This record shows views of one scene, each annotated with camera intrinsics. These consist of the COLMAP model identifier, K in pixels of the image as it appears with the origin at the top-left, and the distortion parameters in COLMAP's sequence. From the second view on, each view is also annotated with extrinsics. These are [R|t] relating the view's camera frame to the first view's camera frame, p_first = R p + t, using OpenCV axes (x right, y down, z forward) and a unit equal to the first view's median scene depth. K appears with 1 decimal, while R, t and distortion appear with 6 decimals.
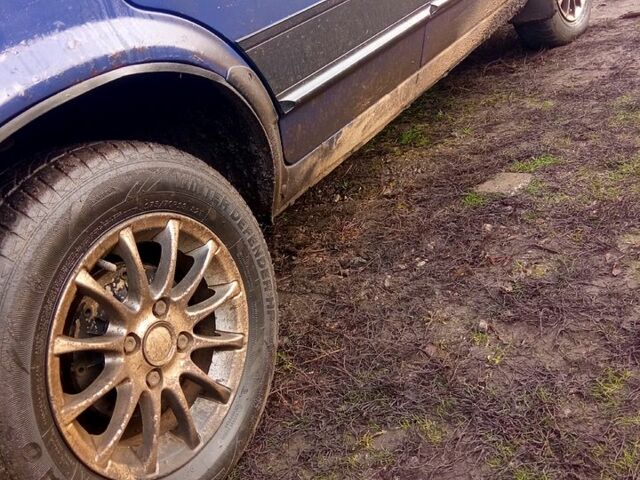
lens RADIAL K [[652.2, 0, 320.0], [0, 652.2, 240.0], [0, 0, 1]] dist [0.096684, -0.213974]
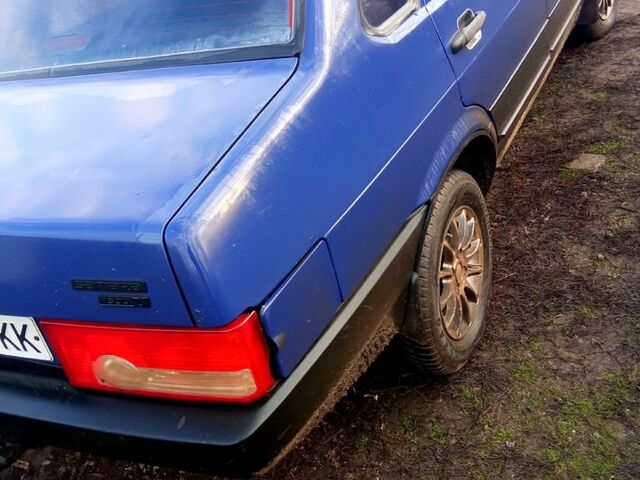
lens RADIAL K [[652.2, 0, 320.0], [0, 652.2, 240.0], [0, 0, 1]] dist [0.096684, -0.213974]
pose [[0.998242, -0.029426, 0.051445, -0.467611], [0.023576, 0.993559, 0.110837, -0.100846], [-0.054375, -0.109429, 0.992506, -0.556849]]
